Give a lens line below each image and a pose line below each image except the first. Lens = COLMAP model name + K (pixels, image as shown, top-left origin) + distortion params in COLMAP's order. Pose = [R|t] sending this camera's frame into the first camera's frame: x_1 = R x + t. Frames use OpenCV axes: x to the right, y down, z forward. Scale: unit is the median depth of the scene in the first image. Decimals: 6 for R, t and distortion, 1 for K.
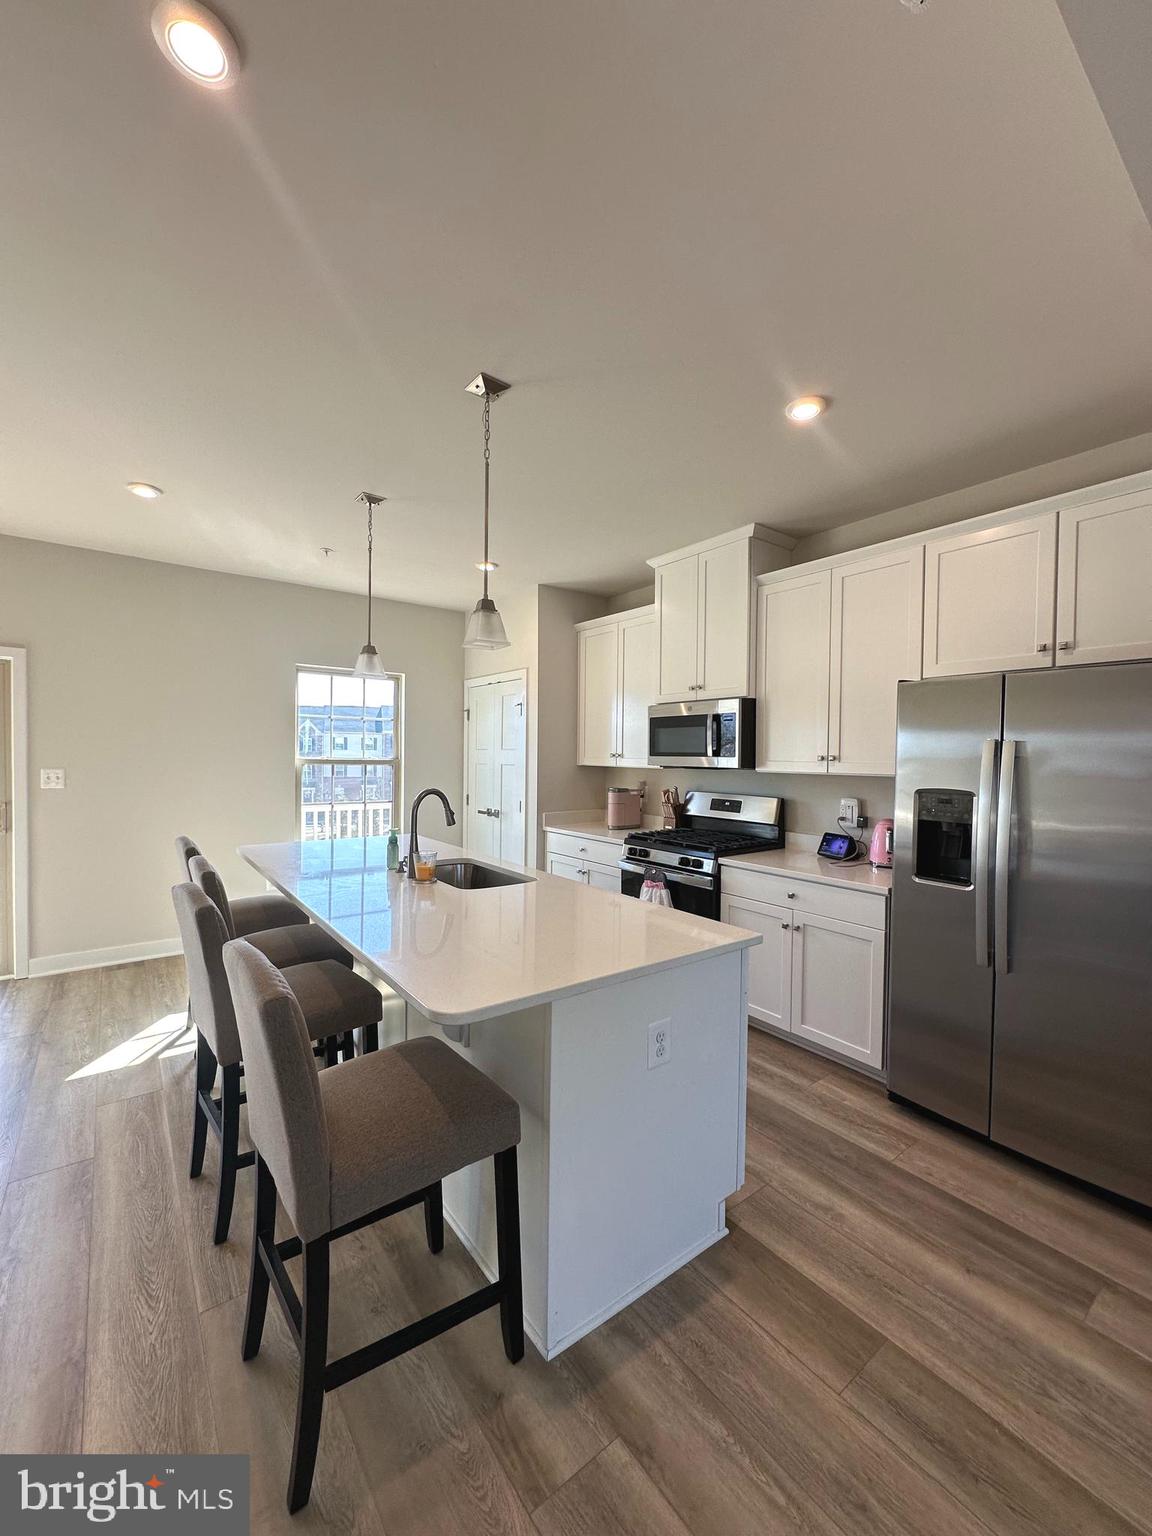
lens RADIAL K [[608.3, 0, 578.3], [0, 608.3, 768.0], [0, 0, 1]] dist [-0.002012, -0.000200]
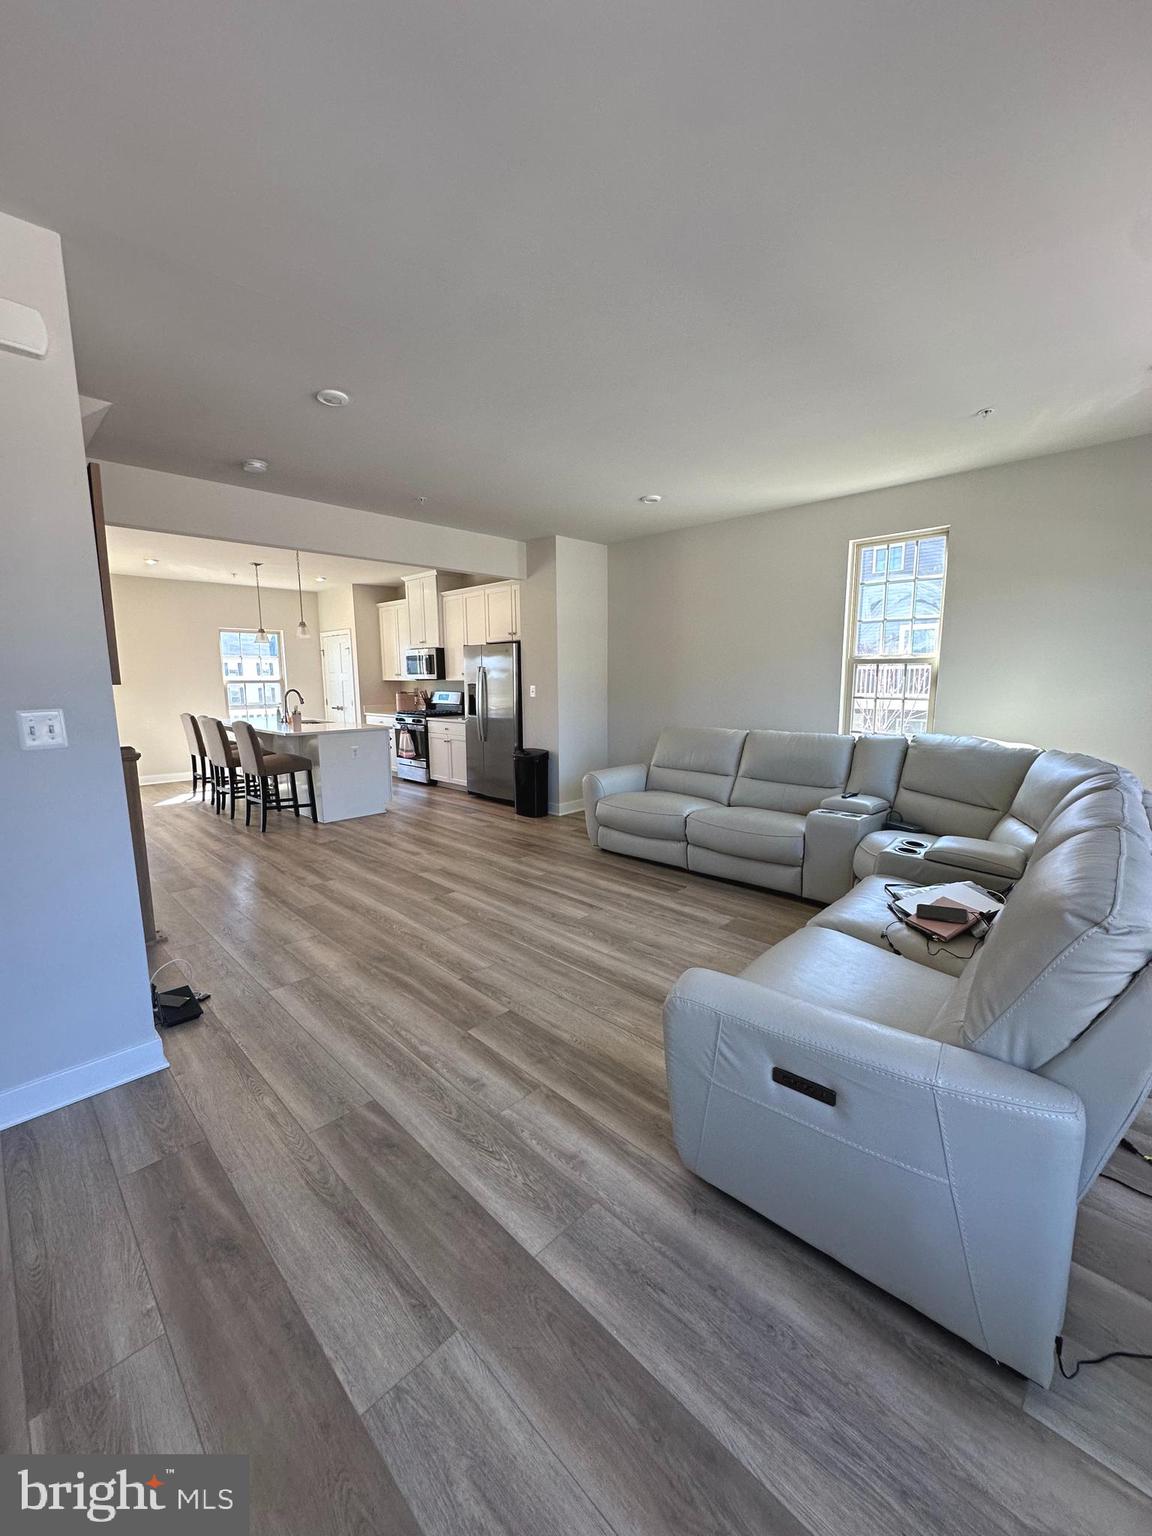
lens RADIAL K [[608.3, 0, 574.3], [0, 608.3, 767.1], [0, 0, 1]] dist [-0.002012, -0.000200]
pose [[0.990154, -0.039043, 0.134431, 0.388826], [0.021201, 0.991066, 0.131676, 0.032043], [-0.138371, -0.127530, 0.982135, -1.157929]]
